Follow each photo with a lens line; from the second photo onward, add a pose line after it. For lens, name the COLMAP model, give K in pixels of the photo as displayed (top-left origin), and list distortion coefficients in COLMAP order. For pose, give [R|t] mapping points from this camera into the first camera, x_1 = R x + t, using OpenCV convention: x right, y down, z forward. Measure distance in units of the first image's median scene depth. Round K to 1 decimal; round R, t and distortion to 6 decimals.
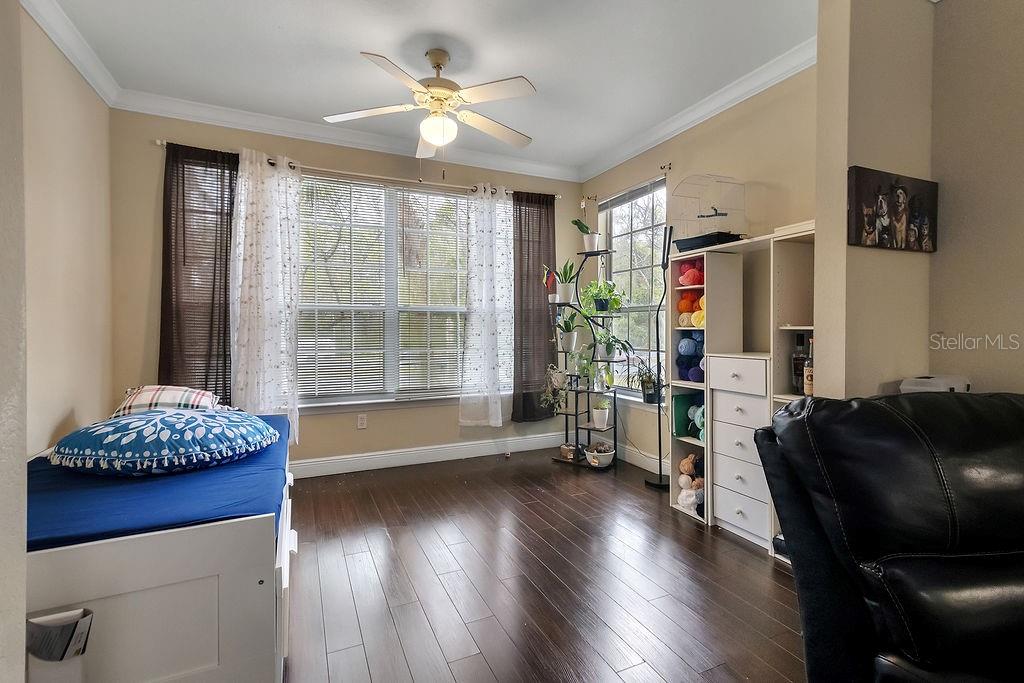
lens RADIAL K [[478.5, 0, 503.8], [0, 478.5, 330.6], [0, 0, 1]] dist [0.013796, 0.000362]
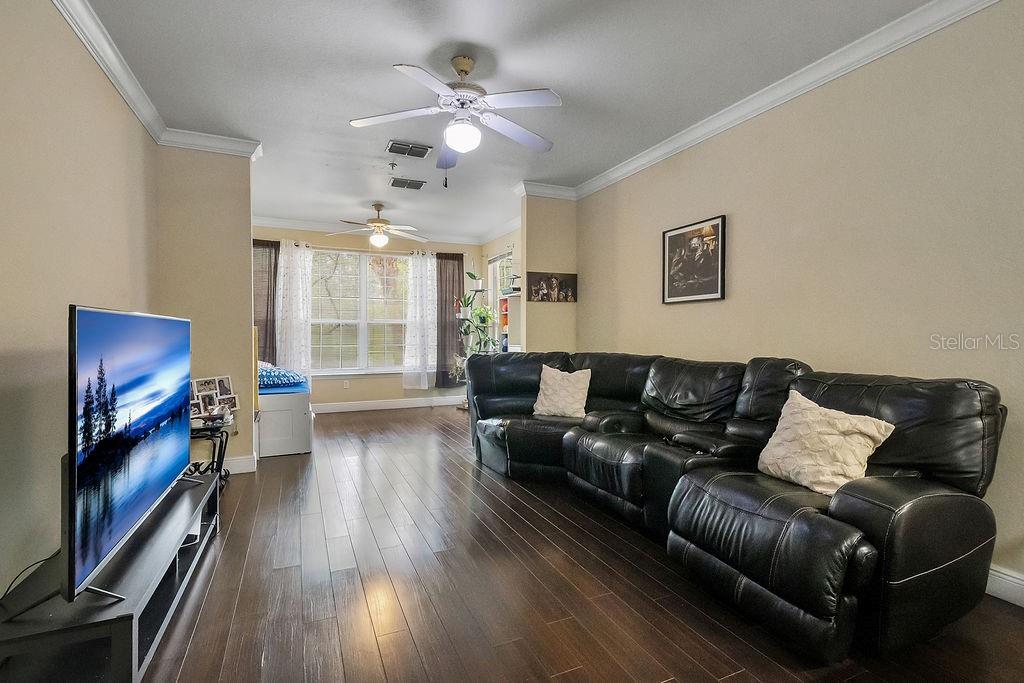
lens RADIAL K [[478.5, 0, 515.1], [0, 478.5, 334.9], [0, 0, 1]] dist [0.013796, 0.000362]
pose [[0.999618, 0.004939, -0.027179, 0.357131], [-0.004793, 0.999974, 0.005435, -0.008790], [0.027205, -0.005302, 0.999616, -0.721808]]
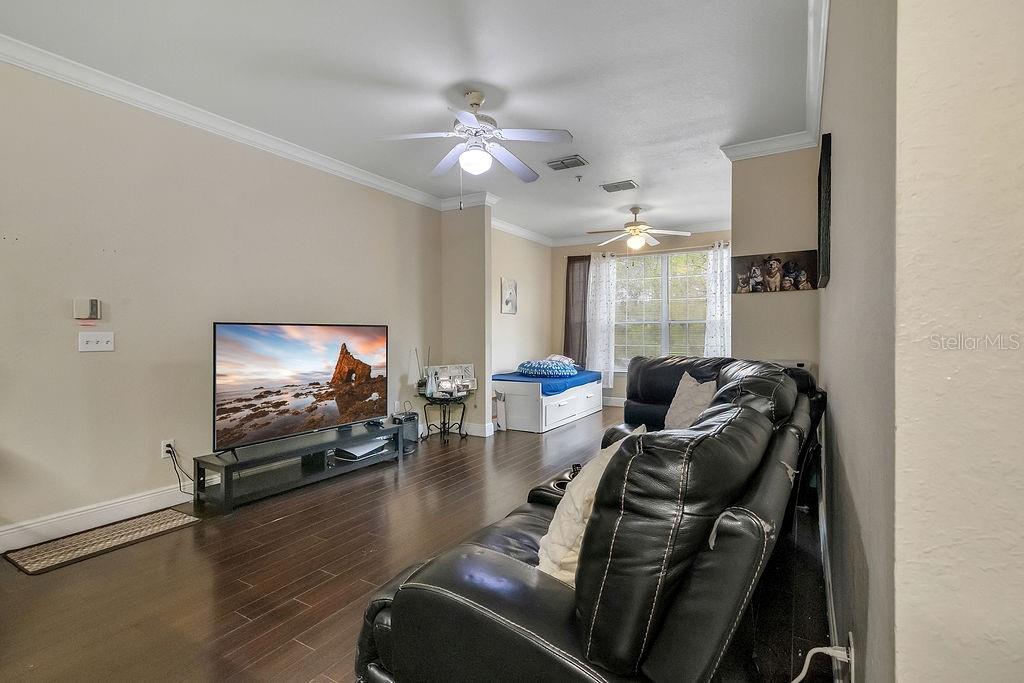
lens RADIAL K [[478.5, 0, 515.0], [0, 478.5, 339.9], [0, 0, 1]] dist [0.013796, 0.000362]
pose [[0.536085, 0.019886, -0.843930, 0.947293], [-0.003859, 0.999770, 0.021106, -0.011453], [0.844155, -0.008058, 0.536038, -0.416479]]
